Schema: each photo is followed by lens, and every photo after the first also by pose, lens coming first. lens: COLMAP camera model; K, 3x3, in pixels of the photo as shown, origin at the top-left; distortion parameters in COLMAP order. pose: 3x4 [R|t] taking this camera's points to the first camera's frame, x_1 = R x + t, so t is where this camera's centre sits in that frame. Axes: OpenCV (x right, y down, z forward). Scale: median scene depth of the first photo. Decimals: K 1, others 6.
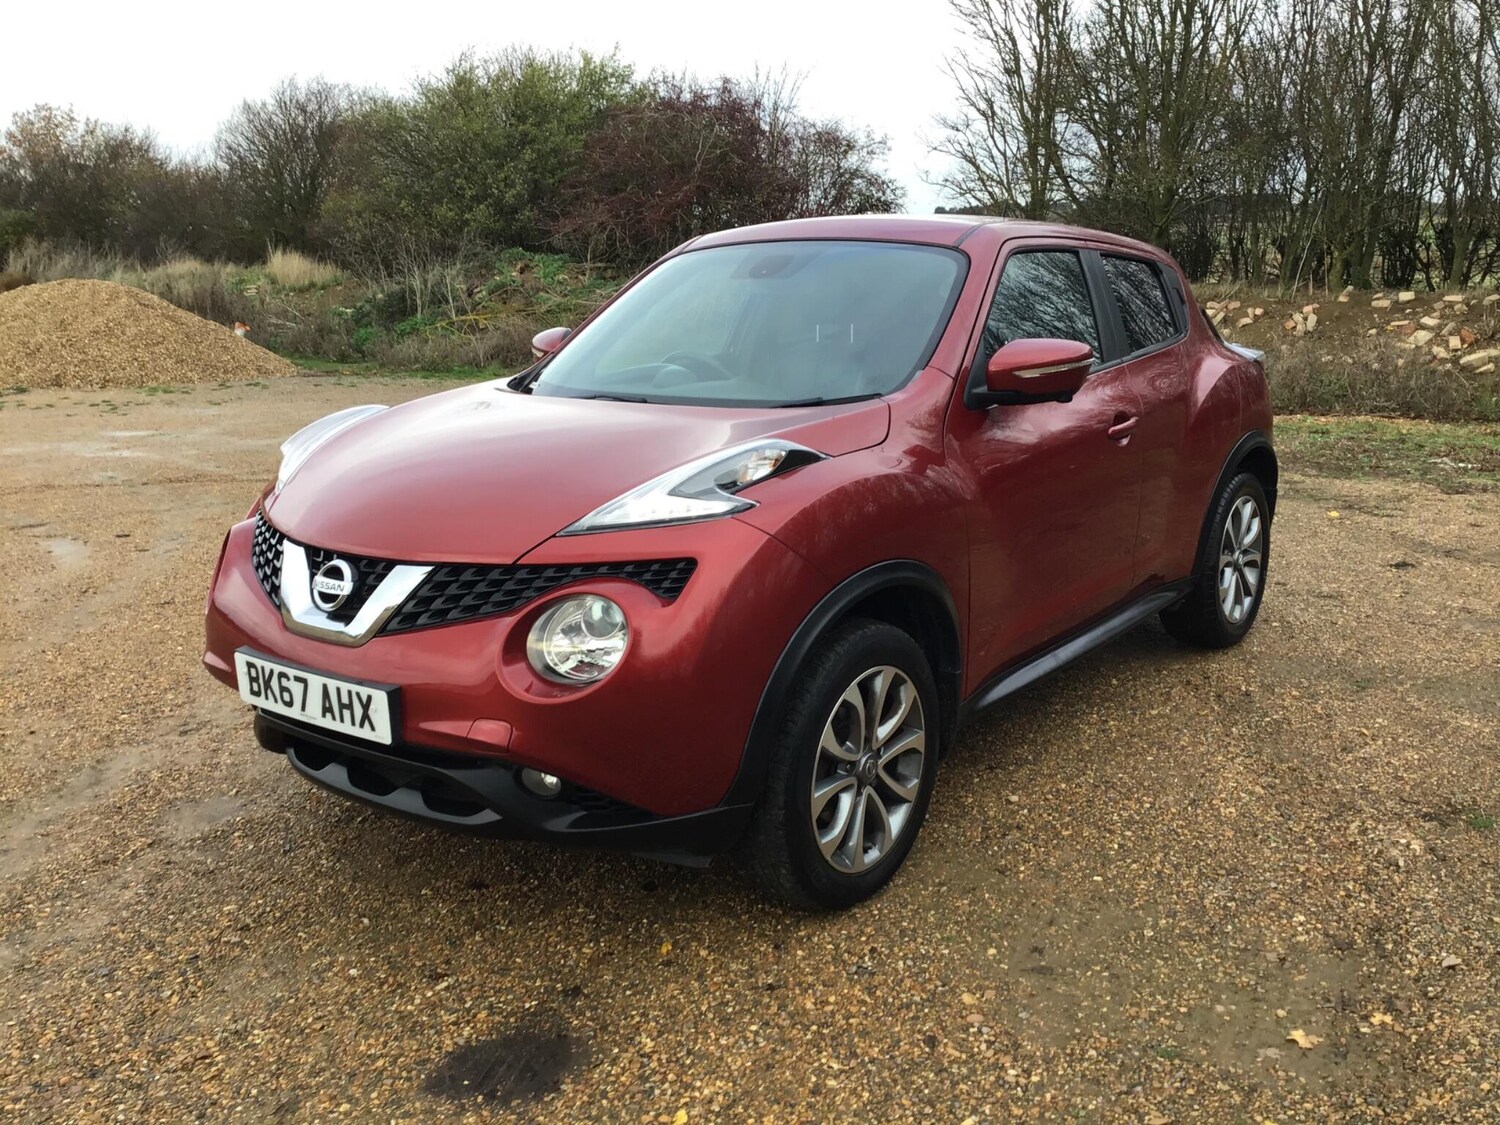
lens RADIAL K [[1316.2, 0, 767.1], [0, 1316.2, 572.9], [0, 0, 1]] dist [0.095728, -0.137810]
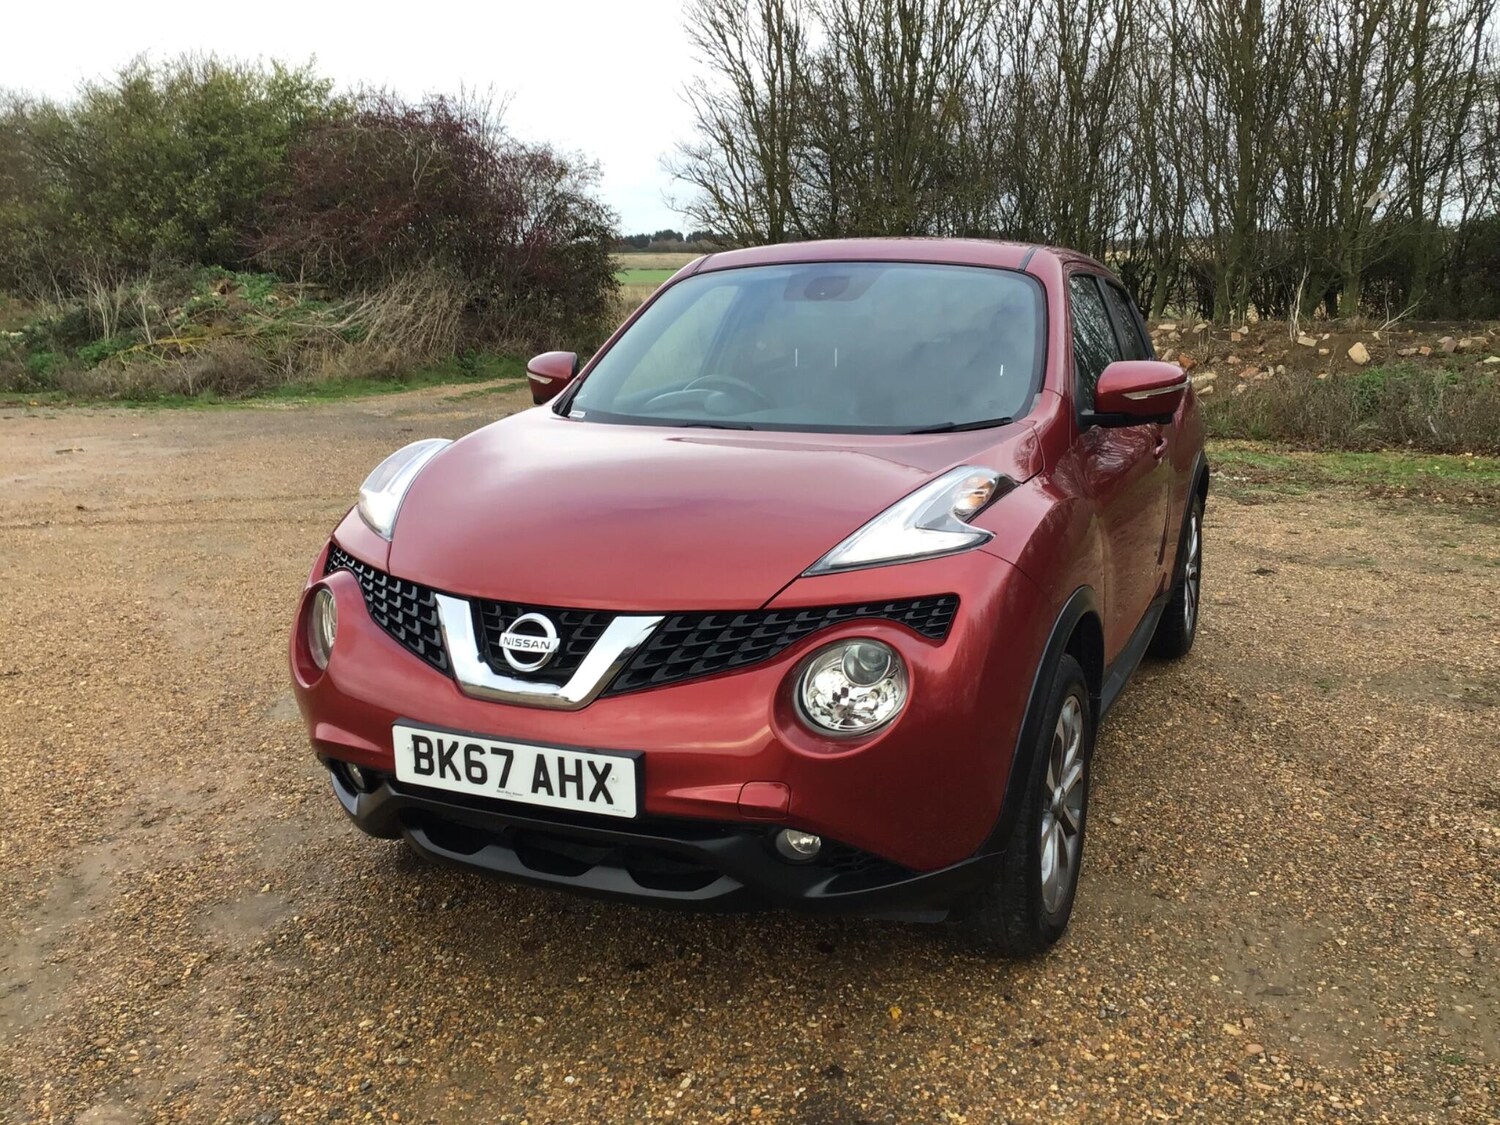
lens RADIAL K [[1316.2, 0, 768.5], [0, 1316.2, 576.1], [0, 0, 1]] dist [0.095728, -0.137810]
pose [[0.971377, -0.040737, 0.234024, -0.334139], [0.044606, 0.998941, -0.011262, -0.015862], [-0.233317, 0.021379, 0.972166, 0.093796]]
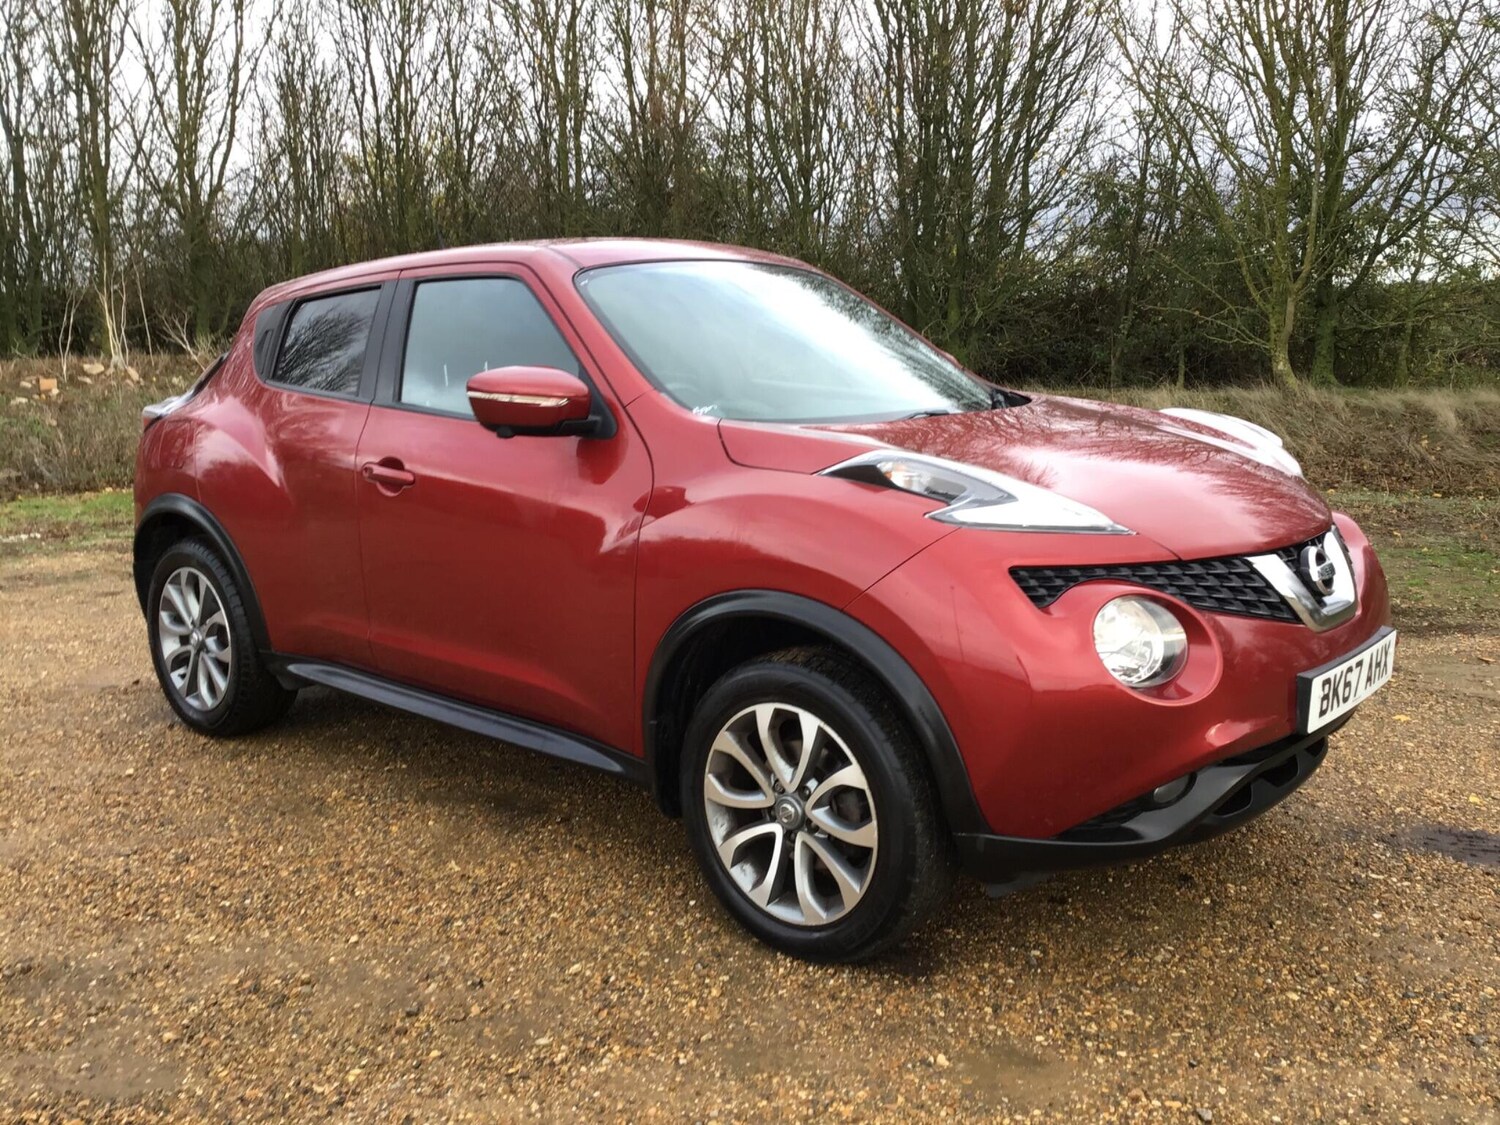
lens RADIAL K [[1316.2, 0, 774.7], [0, 1316.2, 557.2], [0, 0, 1]] dist [0.095728, -0.137810]
pose [[0.081742, -0.164275, 0.983022, -1.201564], [0.243088, 0.959821, 0.140184, -0.215999], [-0.966554, 0.227502, 0.118391, 1.136733]]
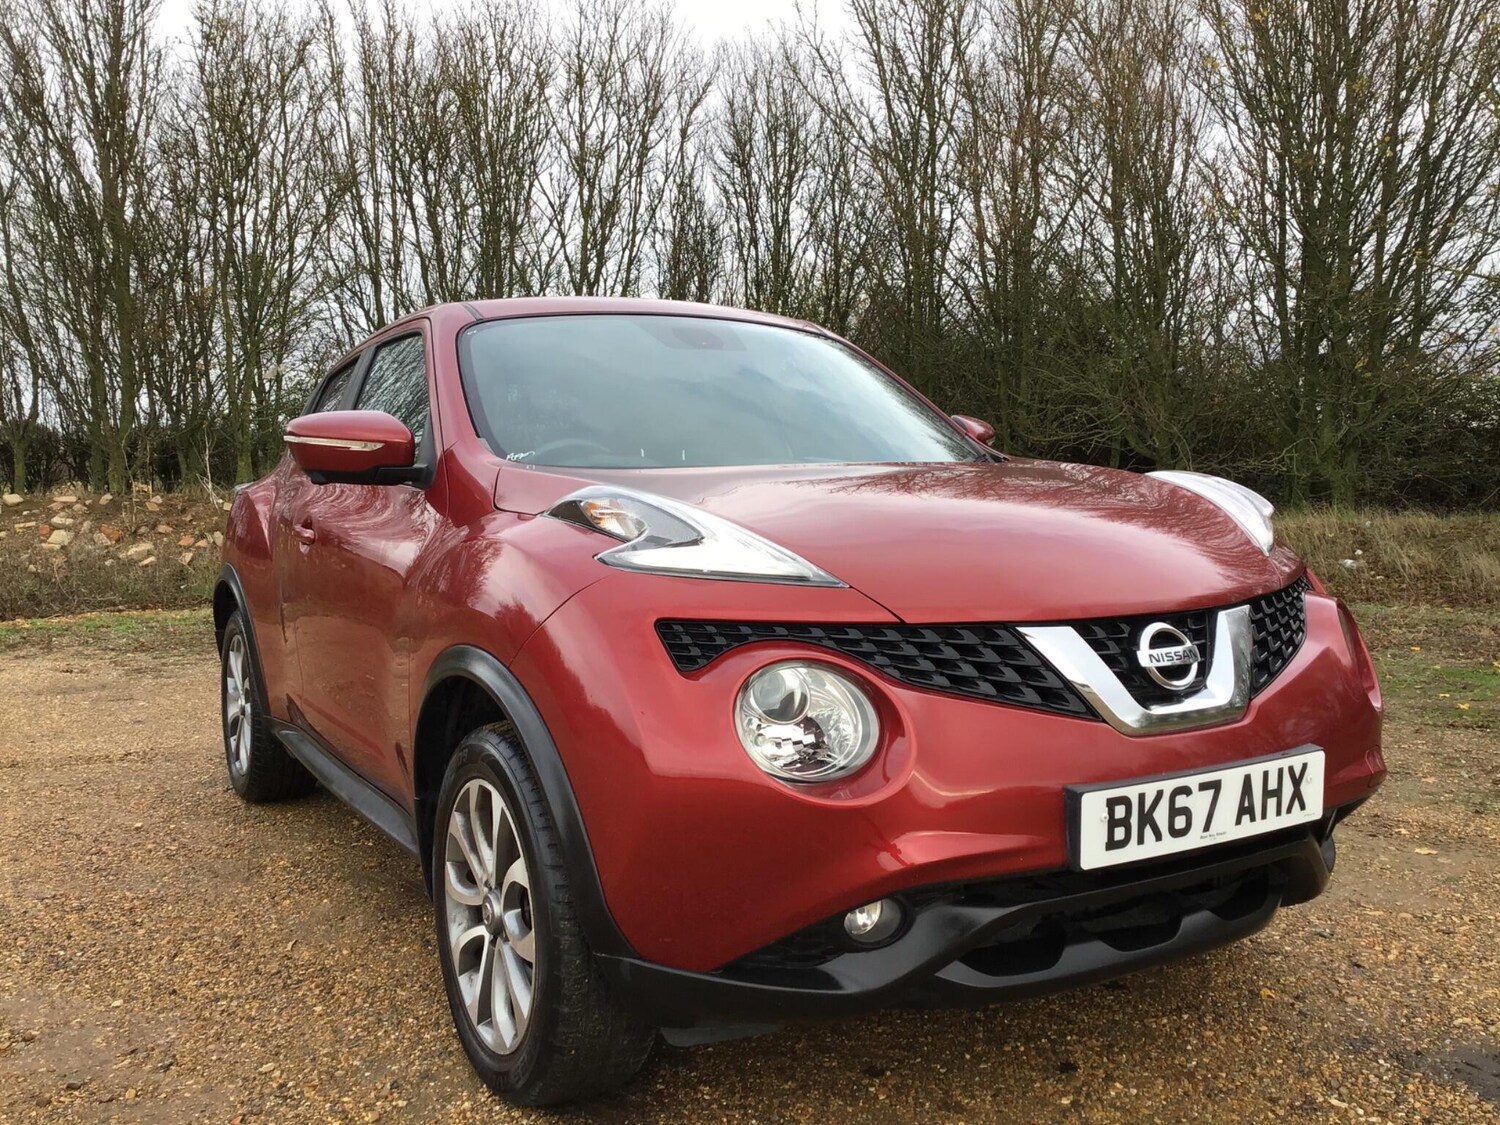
lens RADIAL K [[1316.2, 0, 758.4], [0, 1316.2, 564.7], [0, 0, 1]] dist [0.095728, -0.137810]
pose [[0.399572, -0.058847, 0.914811, -0.974048], [0.220205, 0.974879, -0.033471, -0.058911], [-0.889860, 0.214820, 0.402493, 0.793244]]
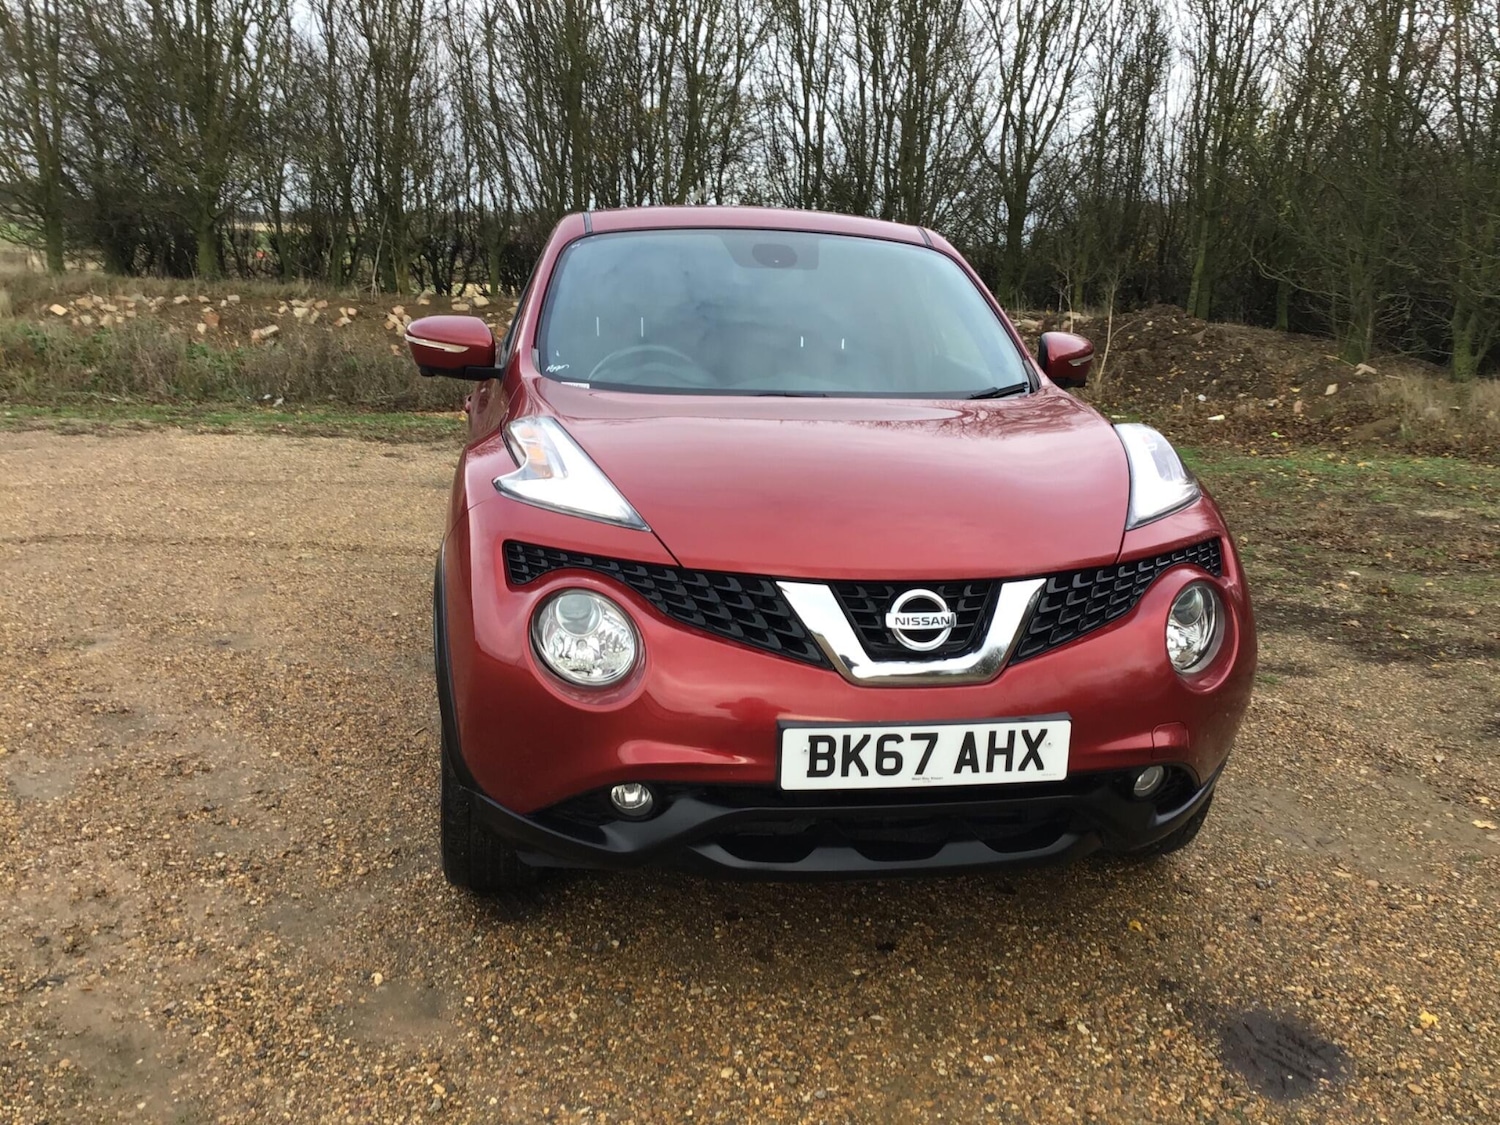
lens RADIAL K [[1316.2, 0, 767.5], [0, 1316.2, 568.0], [0, 0, 1]] dist [0.095728, -0.137810]
pose [[0.687617, -0.121400, 0.715853, -0.879176], [0.124131, 0.991063, 0.048838, -0.067931], [-0.715384, 0.055278, 0.696541, 0.429263]]
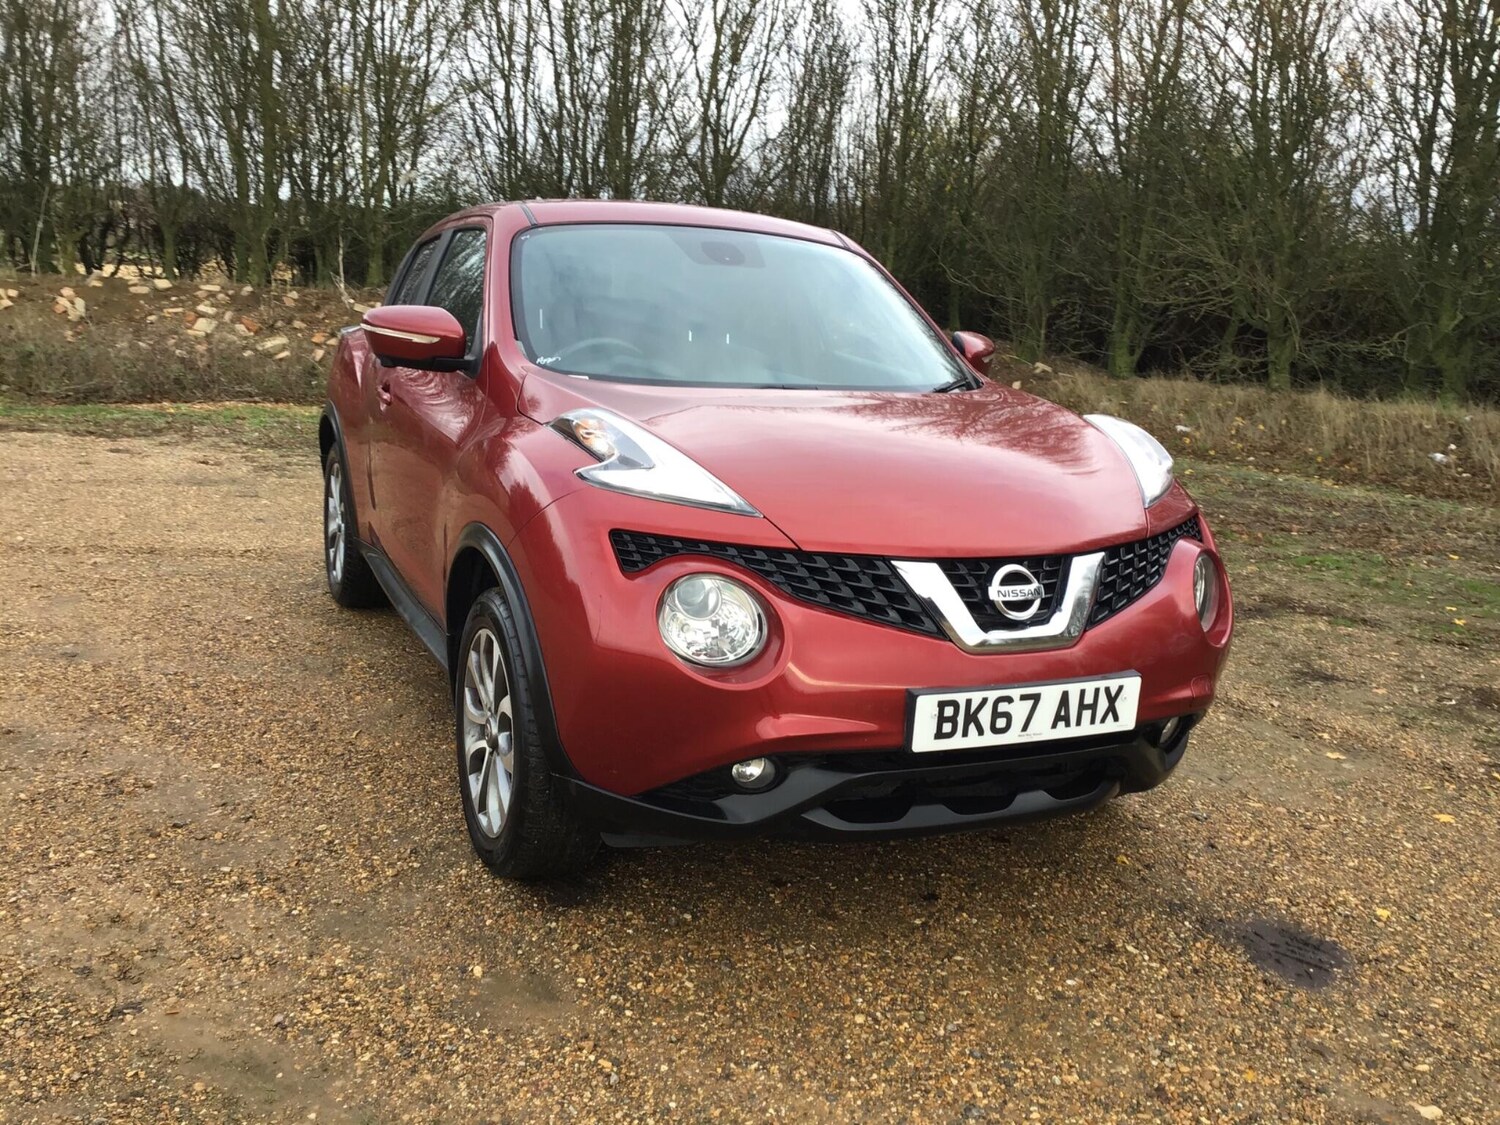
lens RADIAL K [[1316.2, 0, 755.5], [0, 1316.2, 572.5], [0, 0, 1]] dist [0.095728, -0.137810]
pose [[0.490020, -0.145484, 0.859485, -1.076010], [0.136831, 0.986589, 0.088987, -0.099378], [-0.860905, 0.073999, 0.503355, 0.612163]]
